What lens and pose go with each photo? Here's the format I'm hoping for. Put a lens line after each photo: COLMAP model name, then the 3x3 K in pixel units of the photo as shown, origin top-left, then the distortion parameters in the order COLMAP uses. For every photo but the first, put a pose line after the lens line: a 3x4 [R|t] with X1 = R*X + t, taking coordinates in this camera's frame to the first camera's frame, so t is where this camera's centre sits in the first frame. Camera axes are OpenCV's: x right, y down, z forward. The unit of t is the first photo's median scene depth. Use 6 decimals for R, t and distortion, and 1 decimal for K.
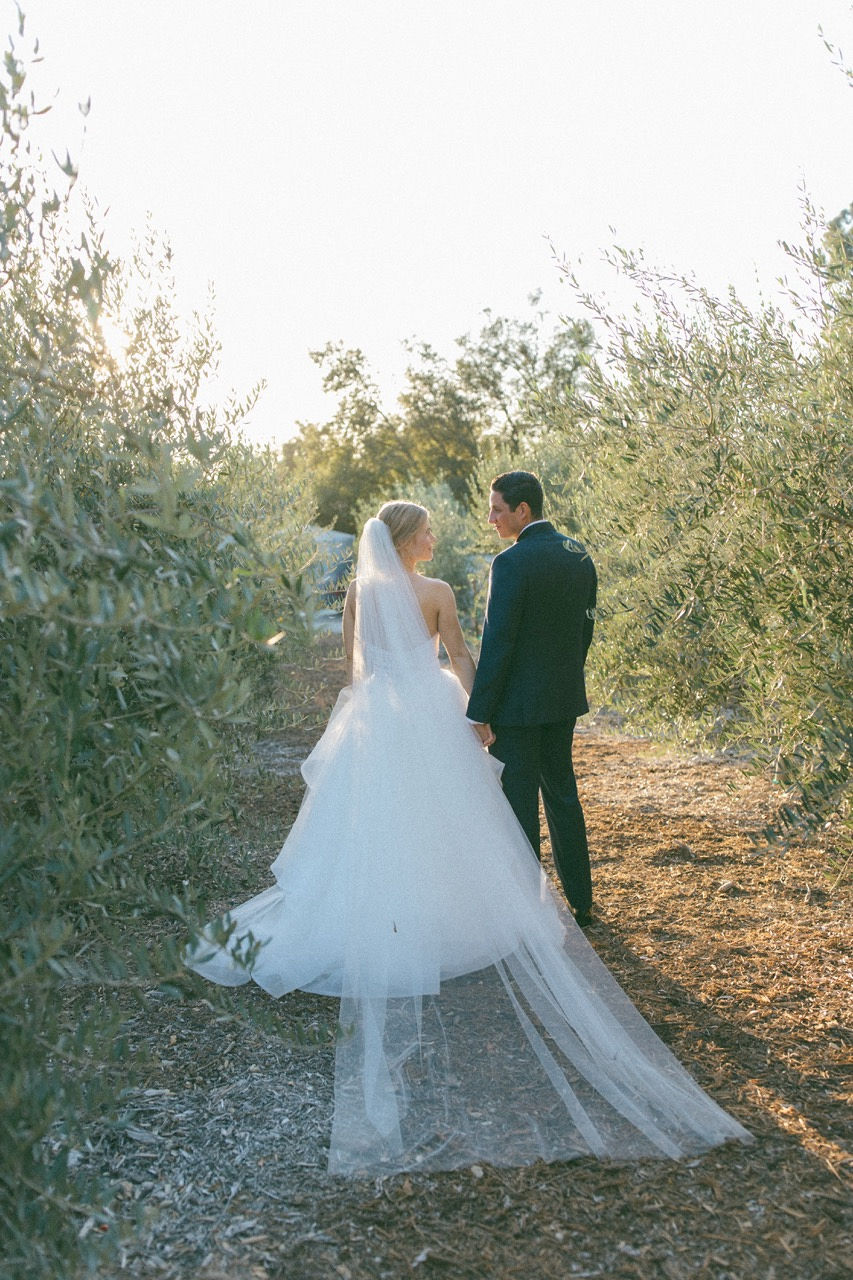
lens RADIAL K [[1276.9, 0, 424.9], [0, 1276.9, 641.1], [0, 0, 1]] dist [-0.008489, 0.000000]
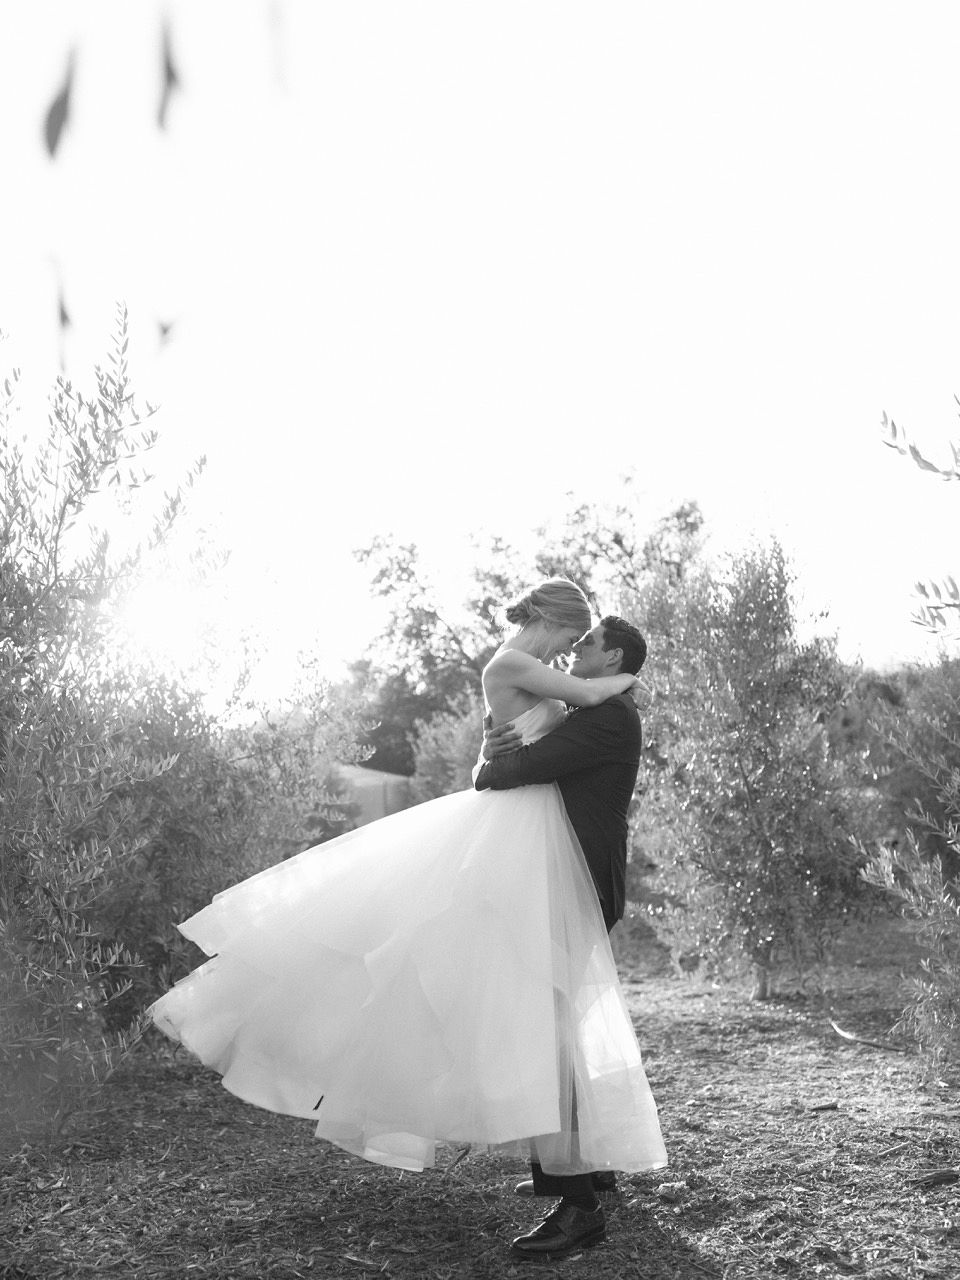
lens RADIAL K [[1255.0, 0, 489.3], [0, 1255.0, 629.4], [0, 0, 1]] dist [0.039327, 0.000000]
pose [[0.999390, -0.033711, 0.009140, -0.012731], [0.034898, 0.974569, -0.221355, -0.000642], [-0.001446, 0.221539, 0.975150, 0.241845]]
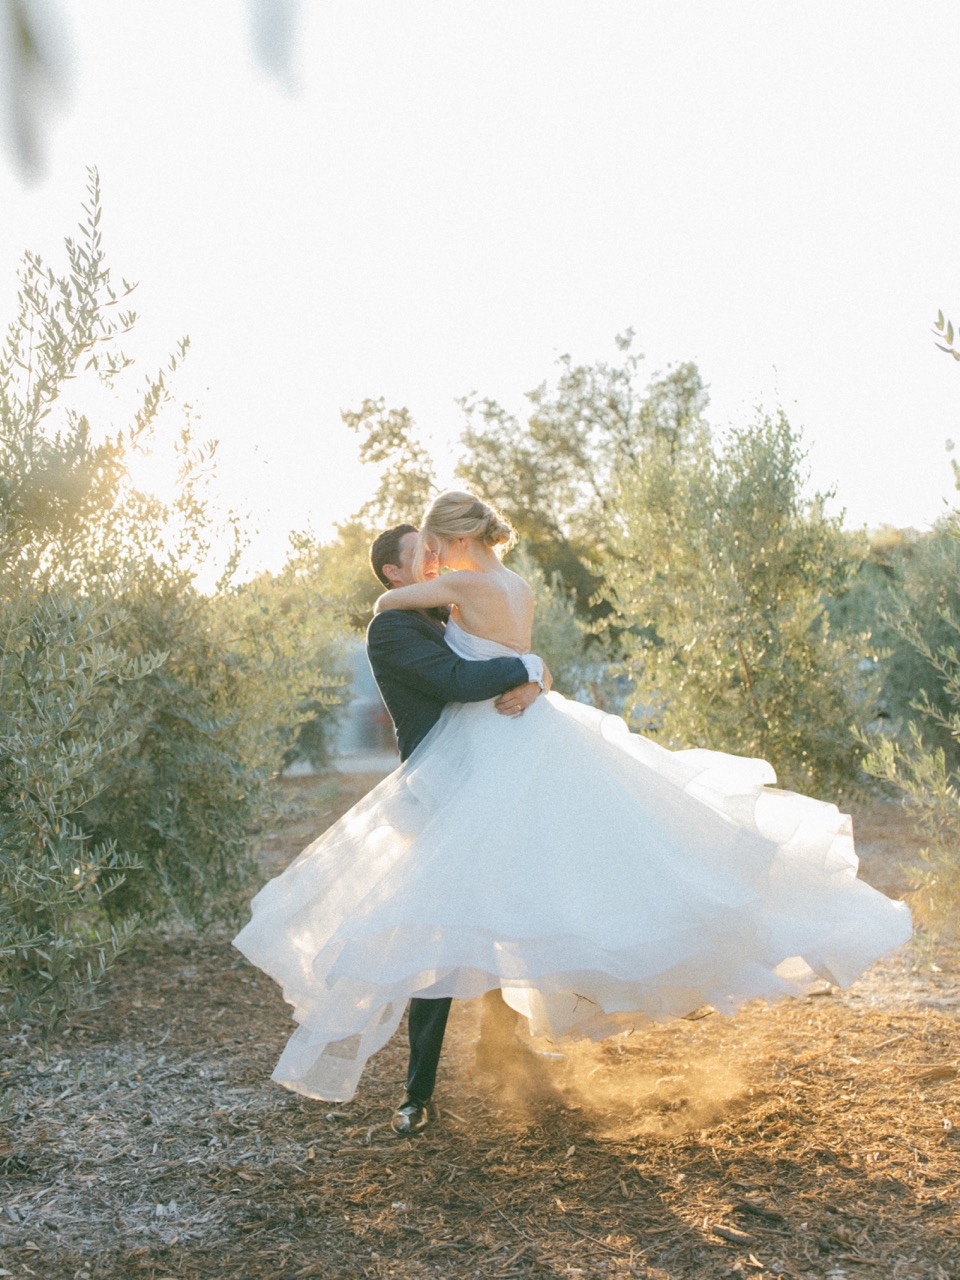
lens RADIAL K [[1255.0, 0, 492.6], [0, 1255.0, 627.3], [0, 0, 1]] dist [0.039327, 0.000000]
pose [[0.999424, -0.030317, 0.015255, -0.013365], [0.031884, 0.992744, -0.115946, -0.003632], [-0.011629, 0.116366, 0.993138, 0.245283]]
